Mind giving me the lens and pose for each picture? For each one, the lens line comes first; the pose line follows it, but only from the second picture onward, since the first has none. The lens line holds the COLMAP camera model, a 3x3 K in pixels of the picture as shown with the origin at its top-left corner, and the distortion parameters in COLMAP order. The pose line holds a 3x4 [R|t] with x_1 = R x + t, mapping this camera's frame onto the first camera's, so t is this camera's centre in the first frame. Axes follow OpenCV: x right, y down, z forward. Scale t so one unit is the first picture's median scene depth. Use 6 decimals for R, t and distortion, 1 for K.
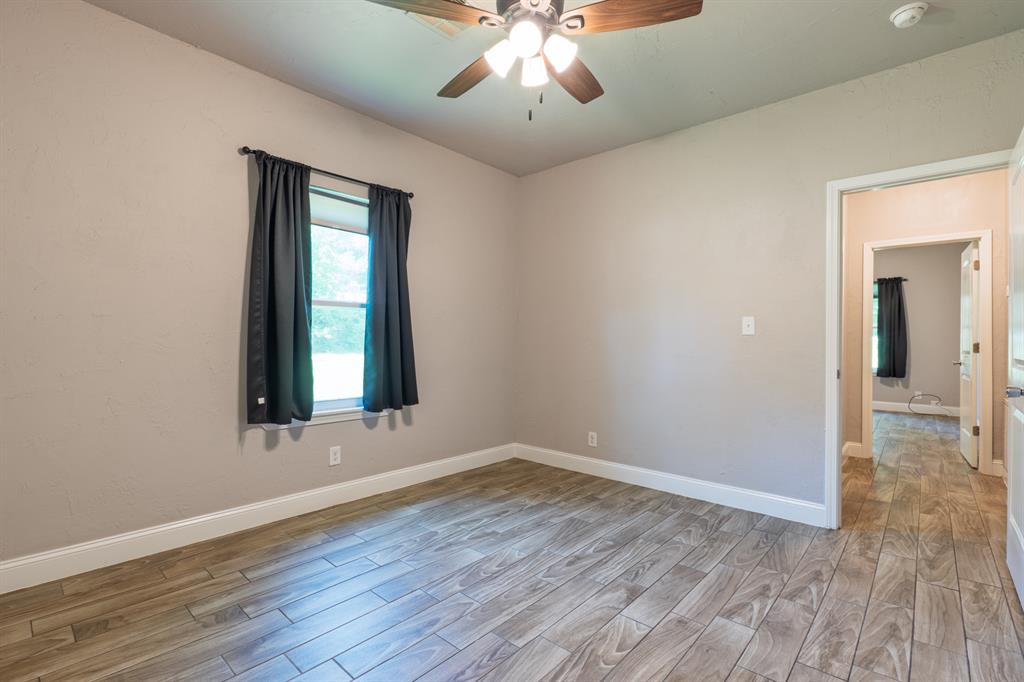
lens RADIAL K [[469.1, 0, 511.9], [0, 469.1, 339.3], [0, 0, 1]] dist [-0.010277, 0.000375]
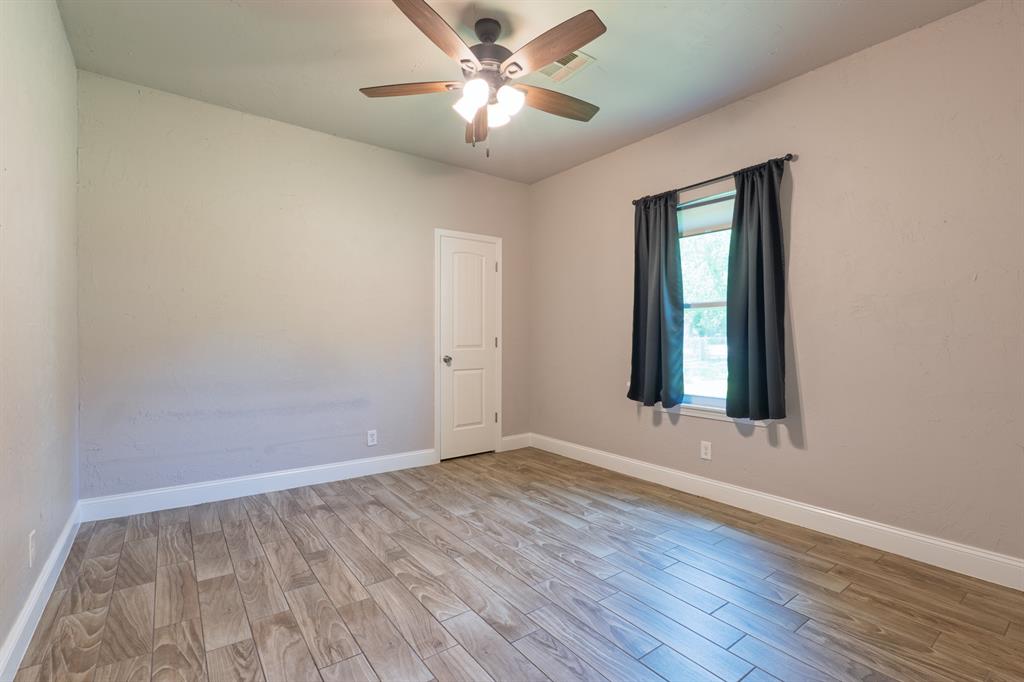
lens RADIAL K [[466.5, 0, 509.8], [0, 466.5, 337.5], [0, 0, 1]] dist [-0.010098, 0.000444]
pose [[-0.202967, -0.010604, -0.979128, 0.877794], [0.000658, 0.999940, -0.010966, 0.010114], [0.979185, -0.002870, -0.202947, 0.942243]]
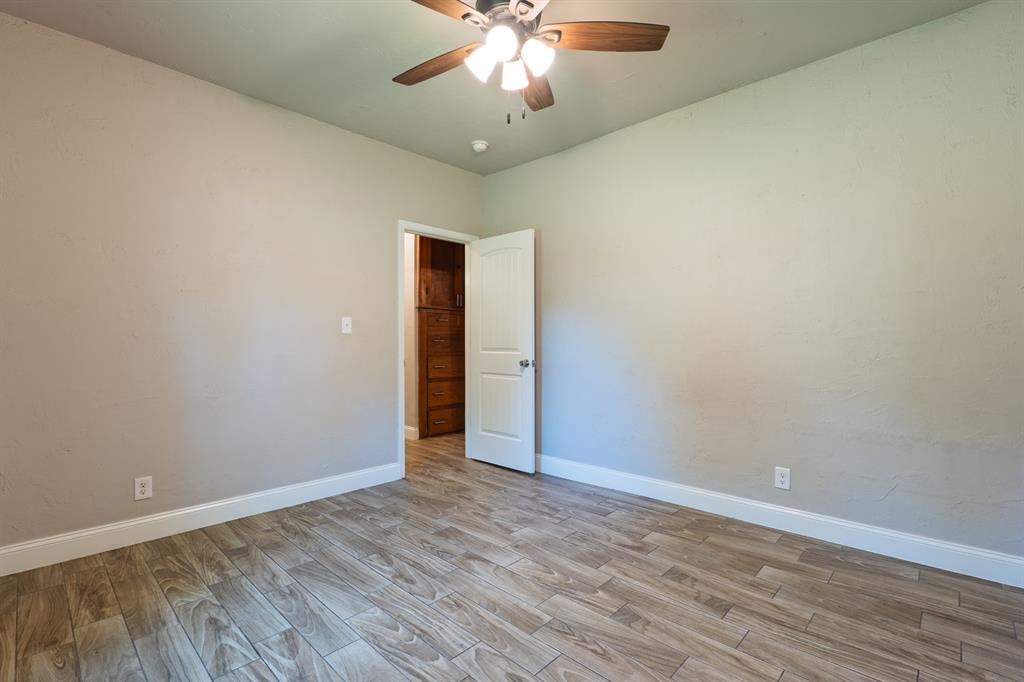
lens RADIAL K [[469.1, 0, 511.9], [0, 469.1, 339.3], [0, 0, 1]] dist [-0.010277, 0.000375]
pose [[0.028850, -0.004989, 0.999571, -0.709744], [-0.004365, 0.999977, 0.005117, -0.003827], [-0.999574, -0.004511, 0.028828, 0.696372]]
